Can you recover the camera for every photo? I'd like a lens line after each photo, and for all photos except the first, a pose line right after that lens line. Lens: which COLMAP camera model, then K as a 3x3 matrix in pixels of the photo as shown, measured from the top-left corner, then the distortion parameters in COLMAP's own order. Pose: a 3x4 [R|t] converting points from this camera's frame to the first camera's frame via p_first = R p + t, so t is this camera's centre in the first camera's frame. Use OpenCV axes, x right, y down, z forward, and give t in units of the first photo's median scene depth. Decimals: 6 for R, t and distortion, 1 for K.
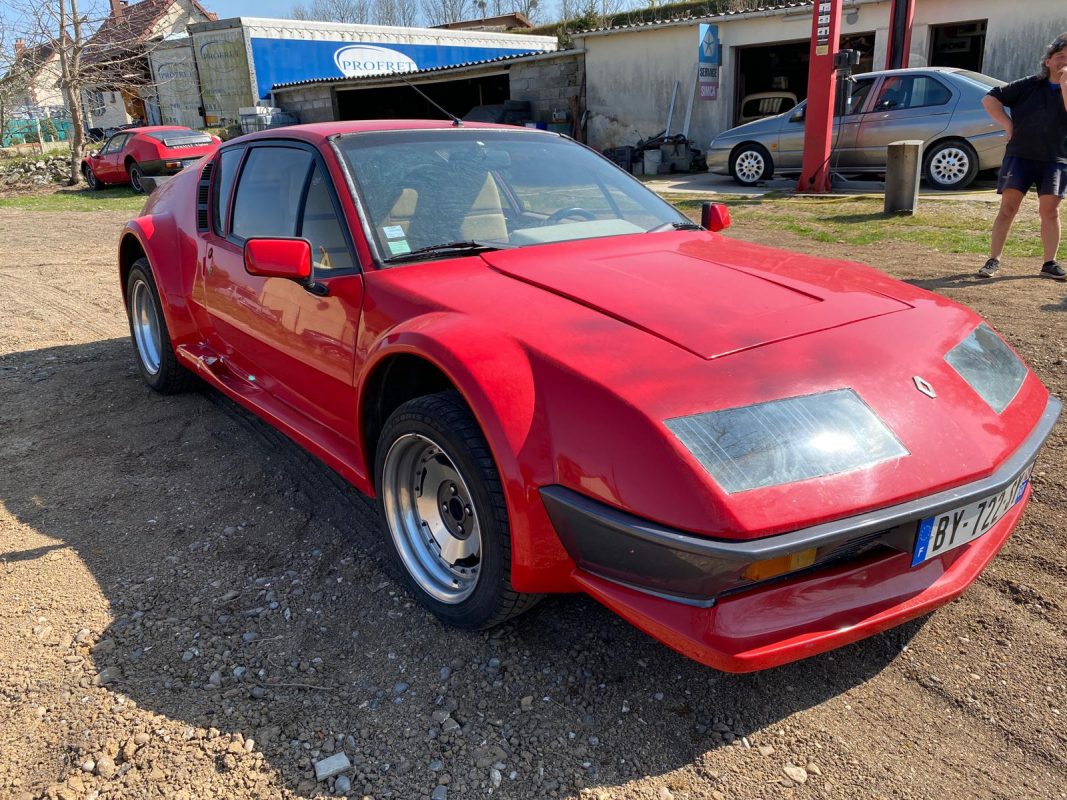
lens RADIAL K [[830.0, 0, 530.3], [0, 830.0, 403.8], [0, 0, 1]] dist [0.027243, -0.030123]
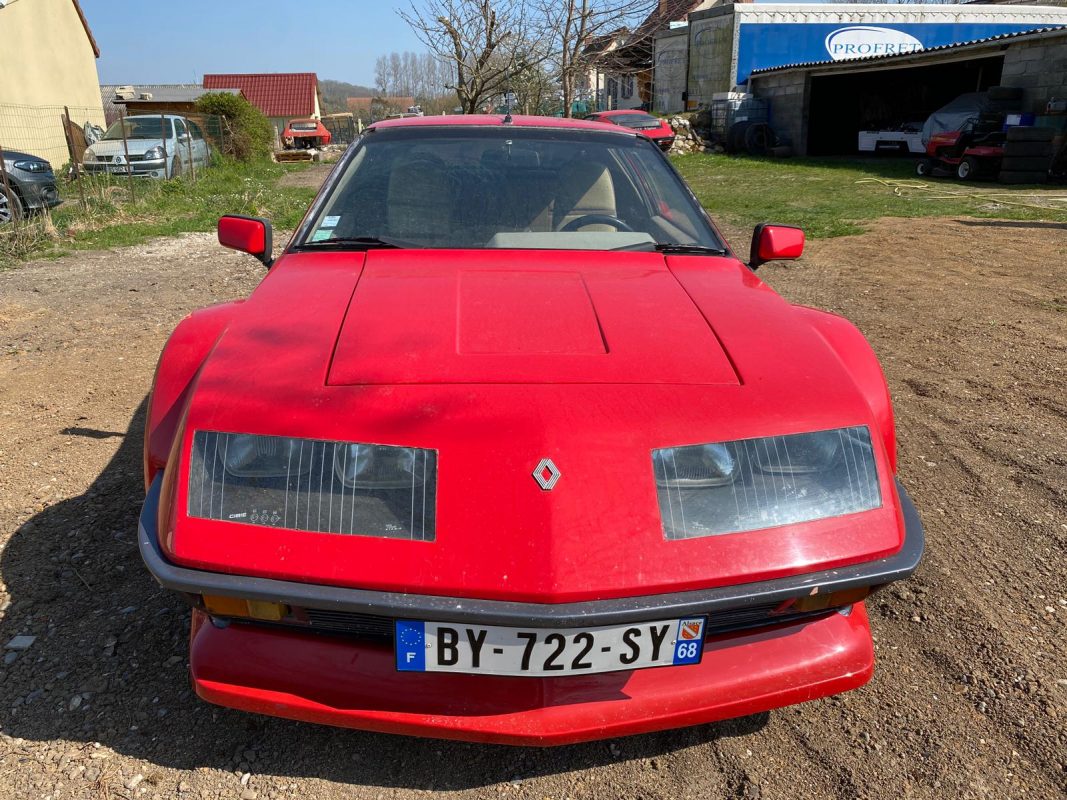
lens RADIAL K [[830.0, 0, 530.3], [0, 830.0, 403.8], [0, 0, 1]] dist [0.027243, -0.030123]
pose [[0.813967, 0.211622, -0.540993, 0.101508], [-0.201907, 0.976285, 0.078112, -0.016865], [0.544694, 0.045650, 0.837392, 0.037154]]
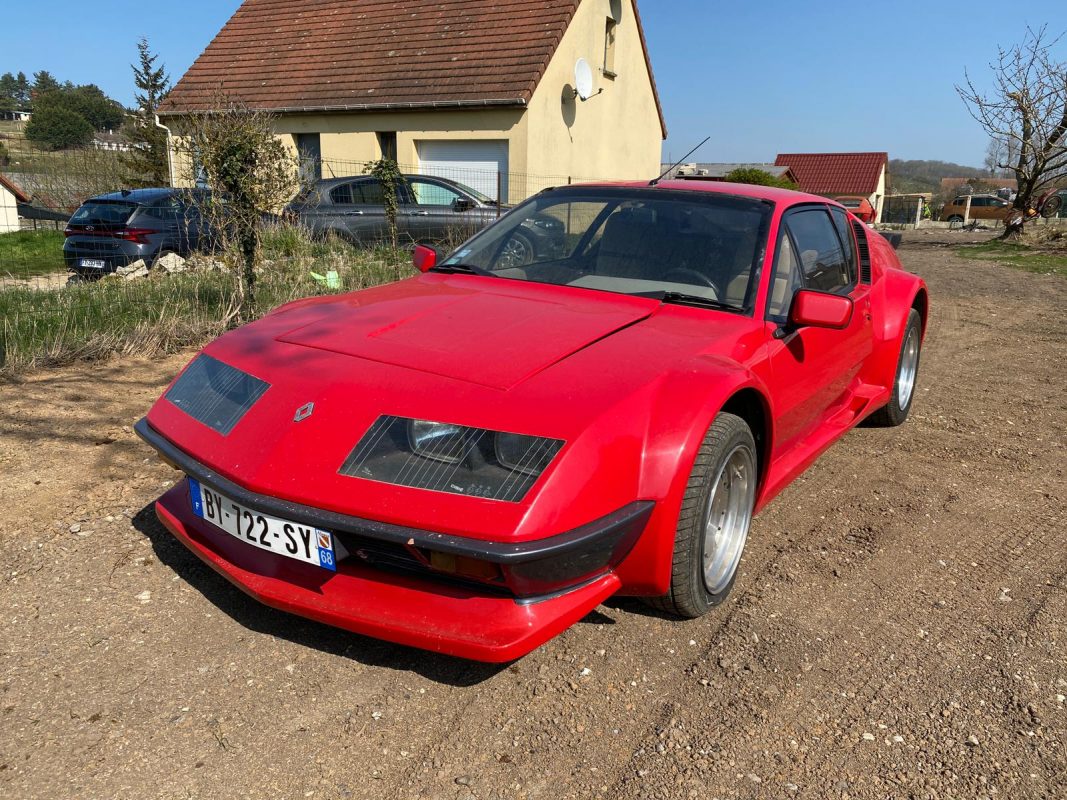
lens RADIAL K [[830.0, 0, 530.3], [0, 830.0, 403.8], [0, 0, 1]] dist [0.027243, -0.030123]
pose [[0.287148, 0.274443, -0.917729, 0.194692], [-0.338009, 0.925478, 0.171001, -0.040486], [0.896268, 0.261098, 0.358513, 0.109629]]
